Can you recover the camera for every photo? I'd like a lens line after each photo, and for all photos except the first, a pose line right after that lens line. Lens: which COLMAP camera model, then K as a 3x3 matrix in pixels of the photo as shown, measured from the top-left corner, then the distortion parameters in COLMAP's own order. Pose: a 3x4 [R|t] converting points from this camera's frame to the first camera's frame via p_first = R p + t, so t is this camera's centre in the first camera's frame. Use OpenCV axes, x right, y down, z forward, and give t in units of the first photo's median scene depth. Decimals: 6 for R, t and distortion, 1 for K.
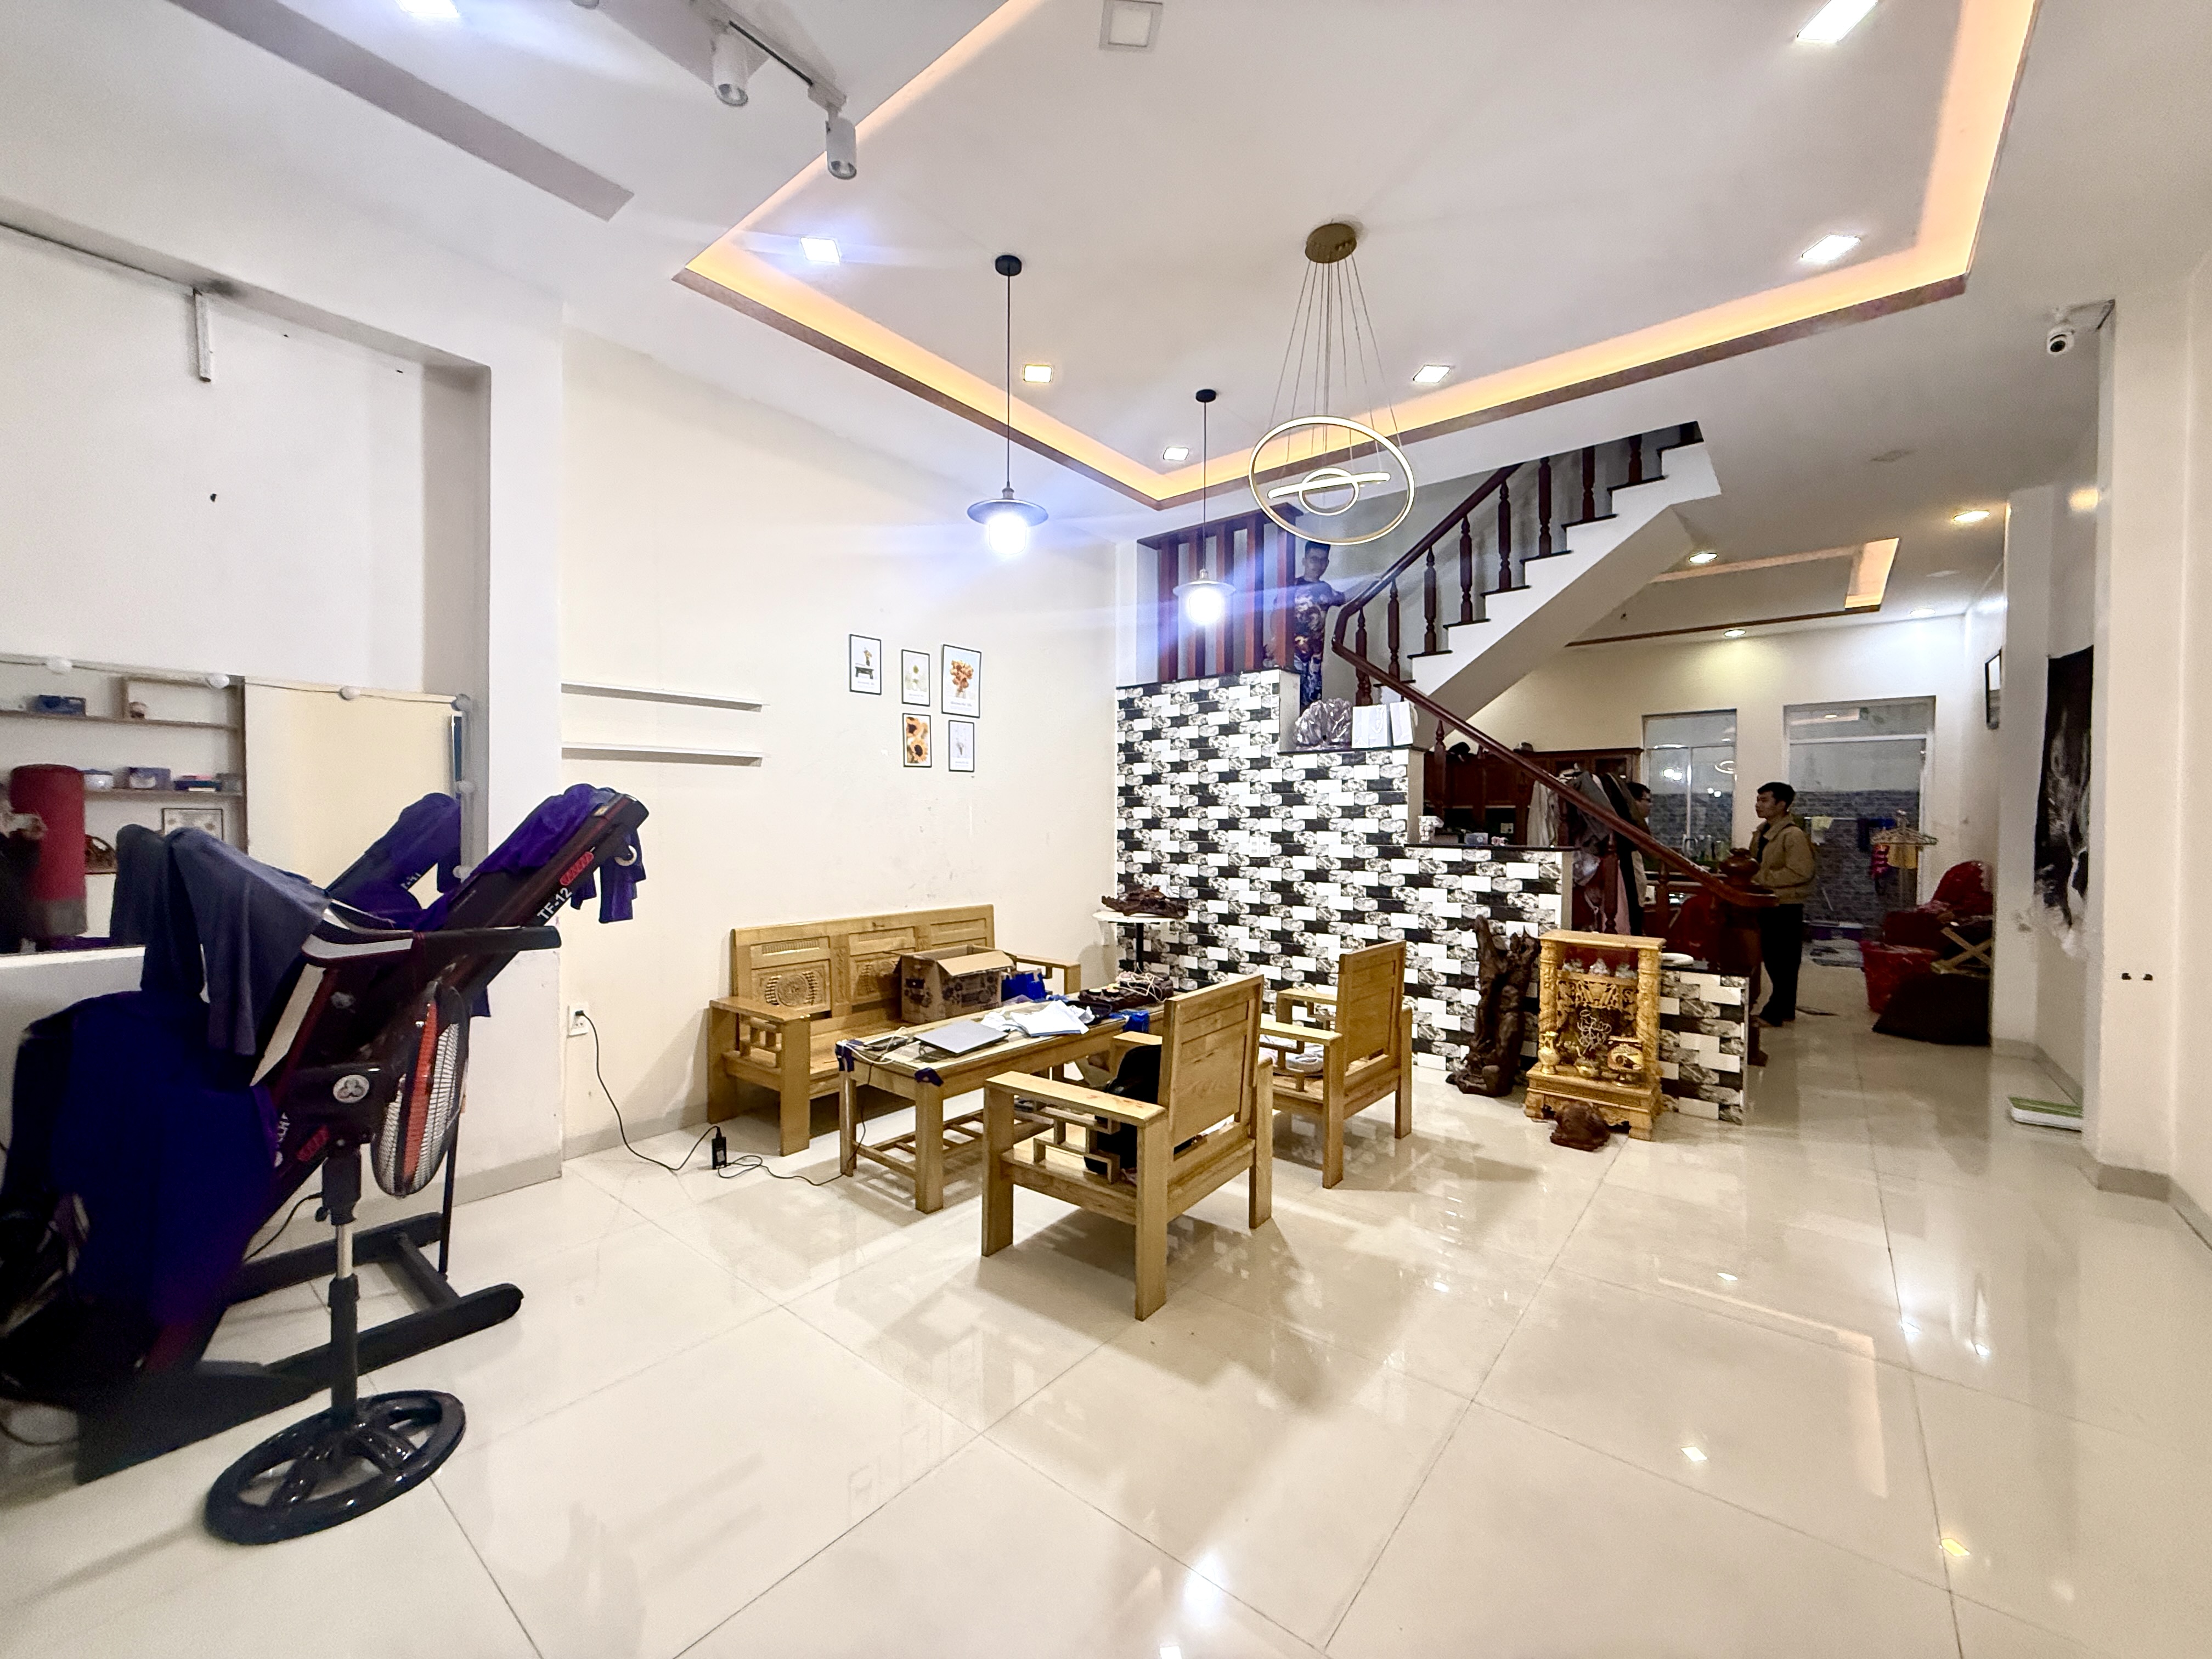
lens RADIAL K [[879.4, 0, 1099.8], [0, 879.4, 835.5], [0, 0, 1]] dist [-0.000254, -0.000231]
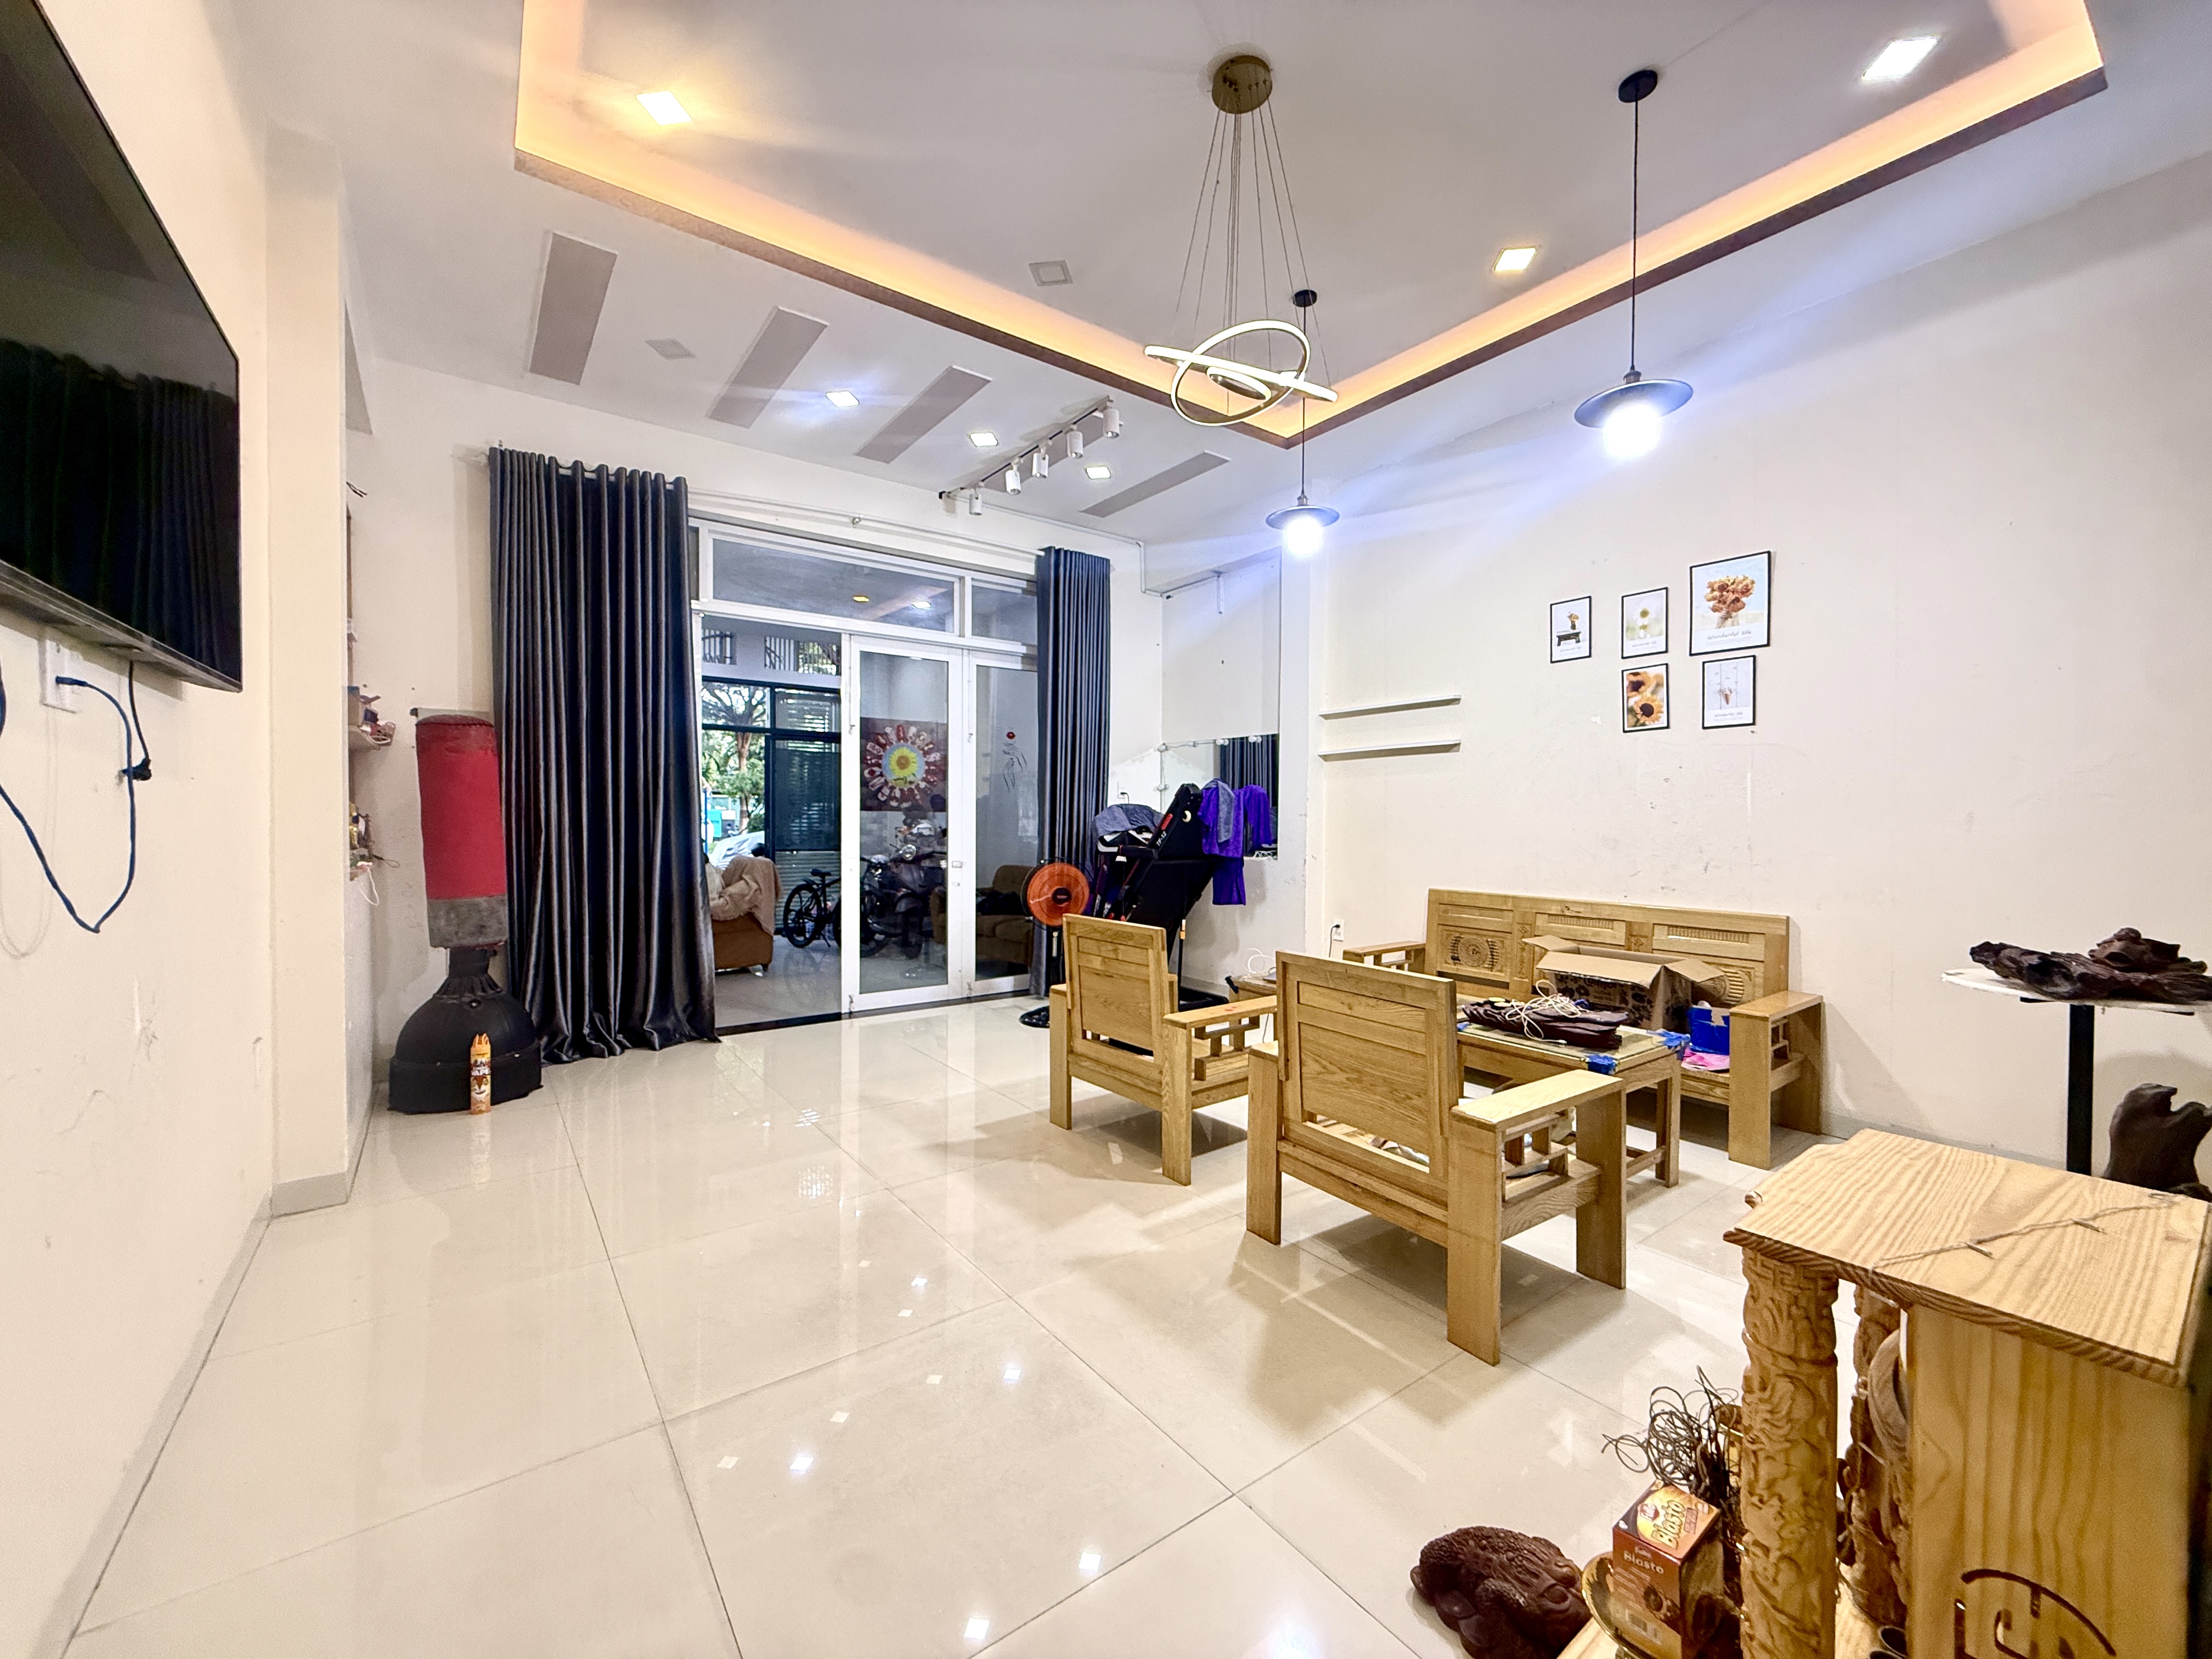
lens RADIAL K [[879.4, 0, 1086.4], [0, 879.4, 828.4], [0, 0, 1]] dist [-0.000254, -0.000231]
pose [[-0.274551, 0.012160, -0.961496, 0.720753], [-0.019178, 0.999652, 0.018119, 0.009122], [0.961381, 0.023414, -0.274223, 0.710988]]
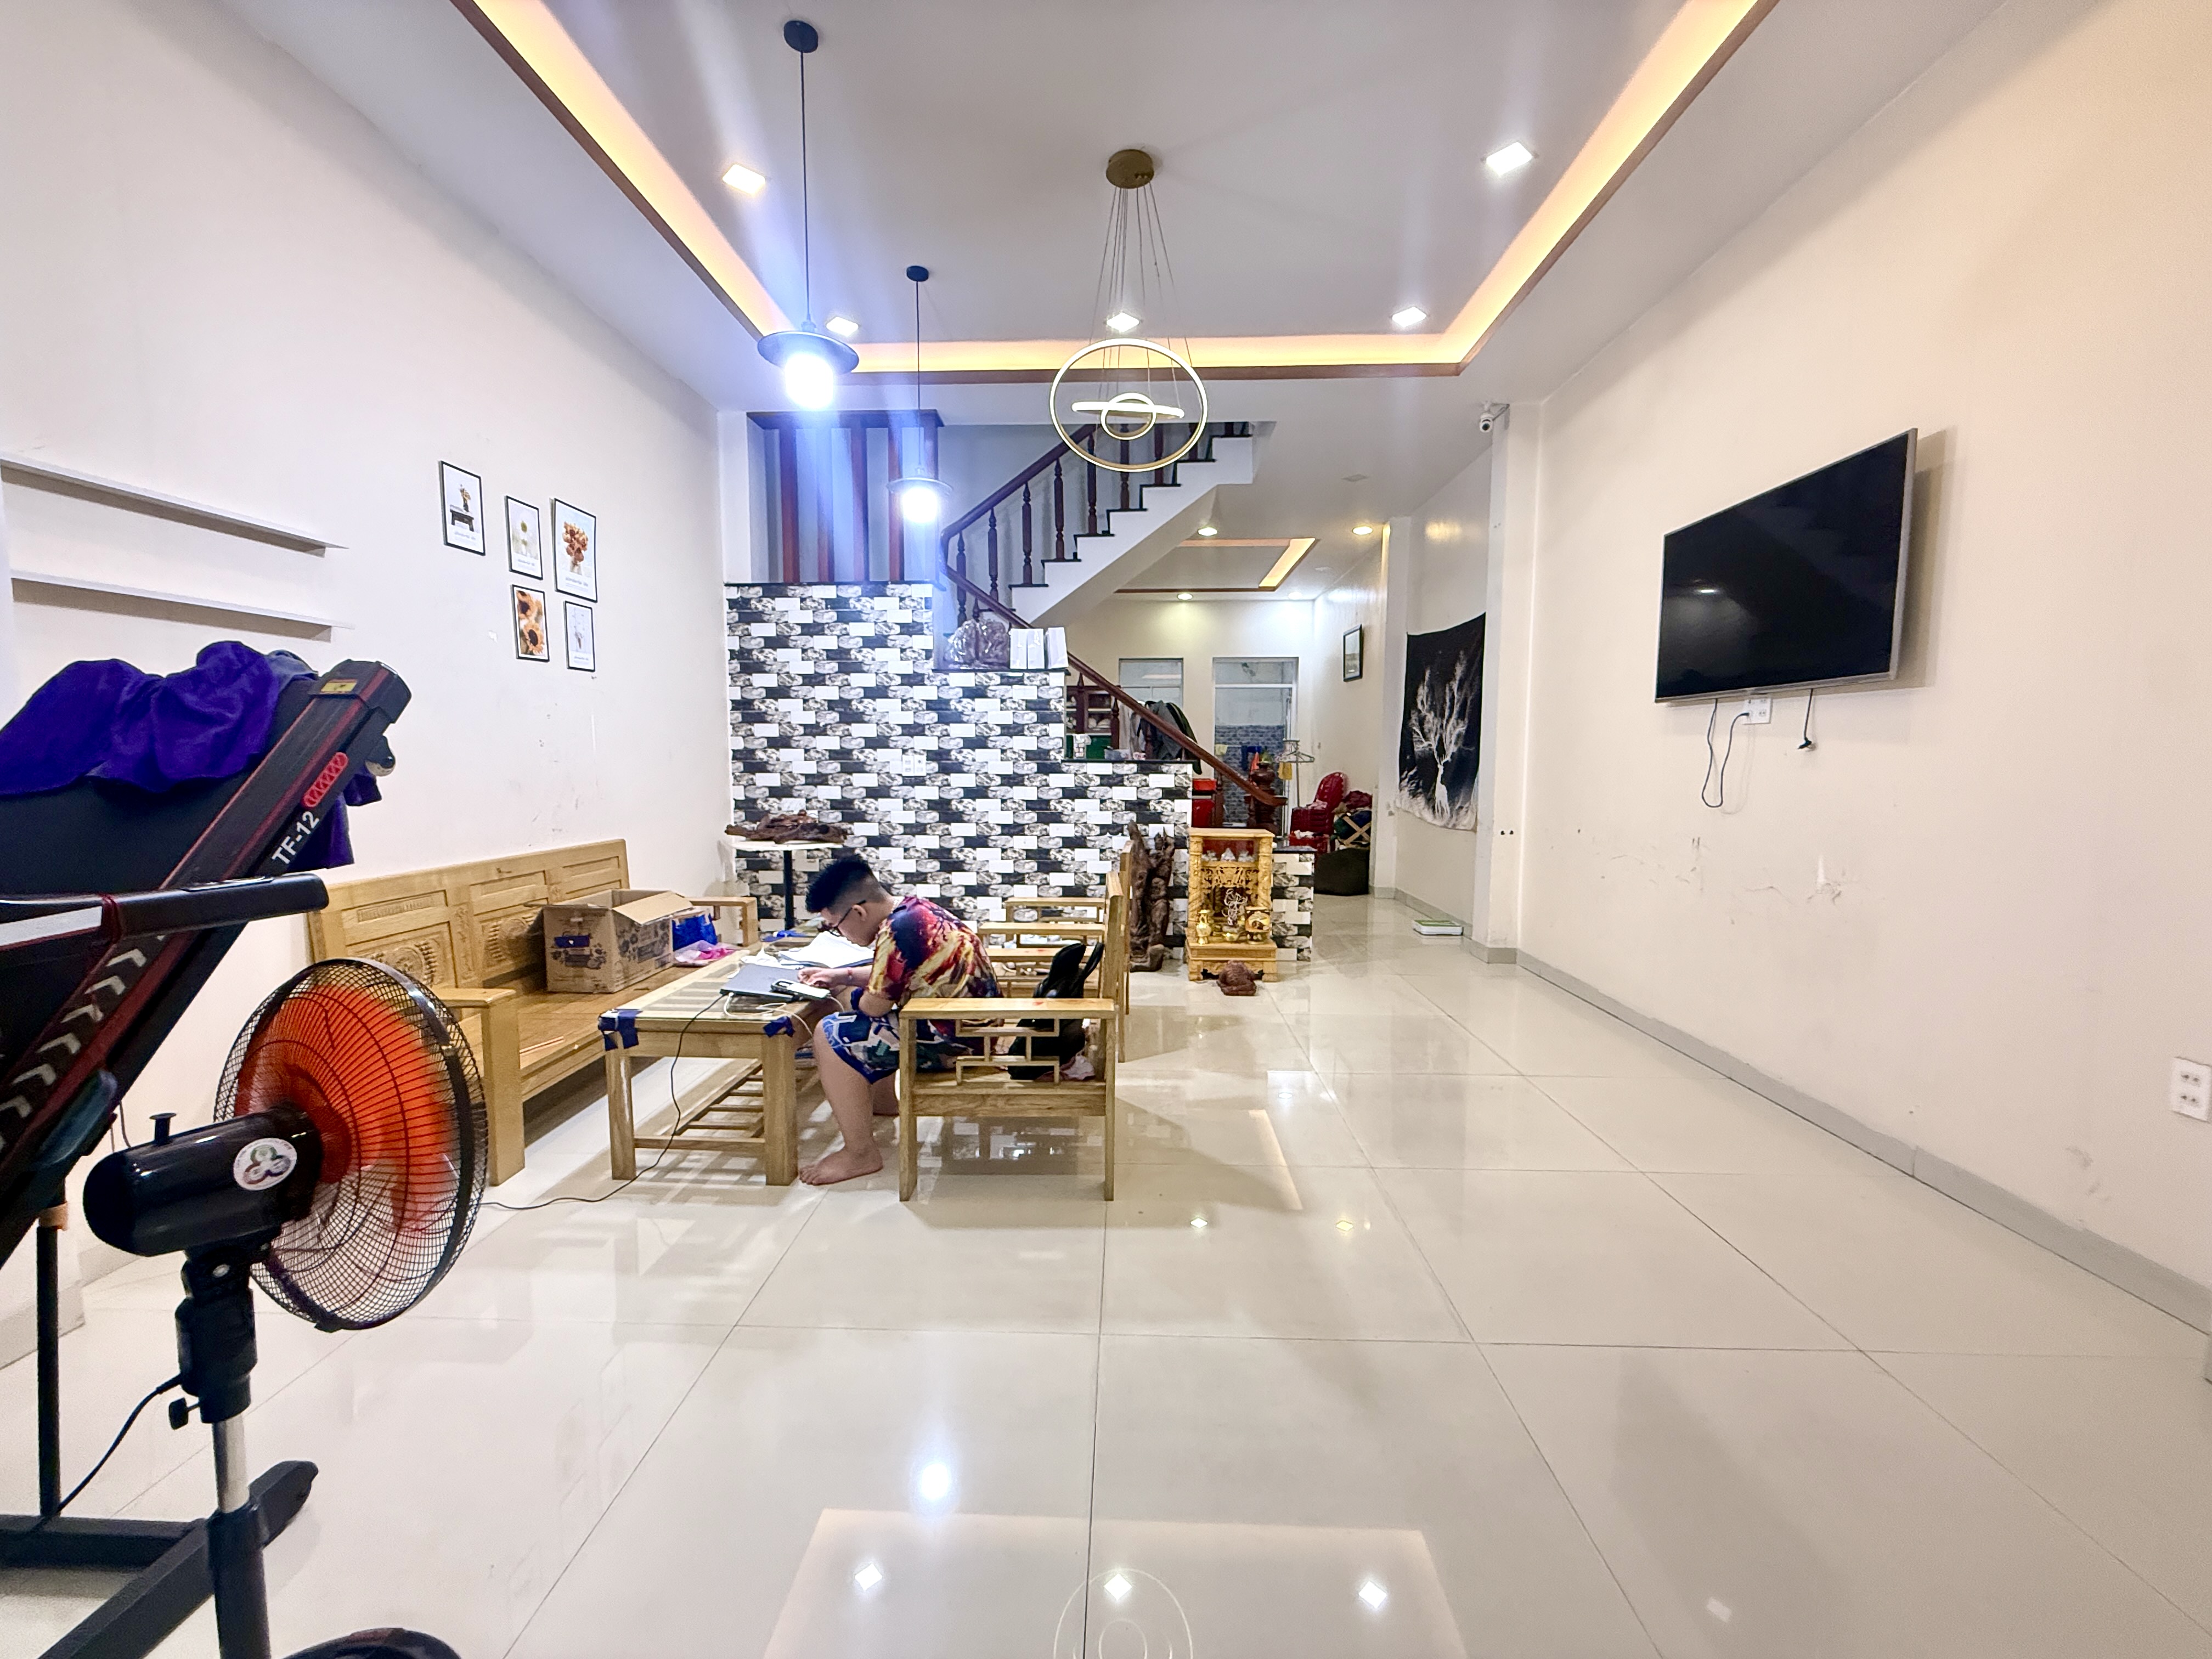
lens RADIAL K [[879.4, 0, 1100.9], [0, 879.4, 835.2], [0, 0, 1]] dist [-0.000254, -0.000231]
pose [[0.796188, -0.056687, 0.602388, -0.277534], [0.011569, 0.996846, 0.078517, 0.017804], [-0.604939, -0.055545, 0.794332, 0.097891]]
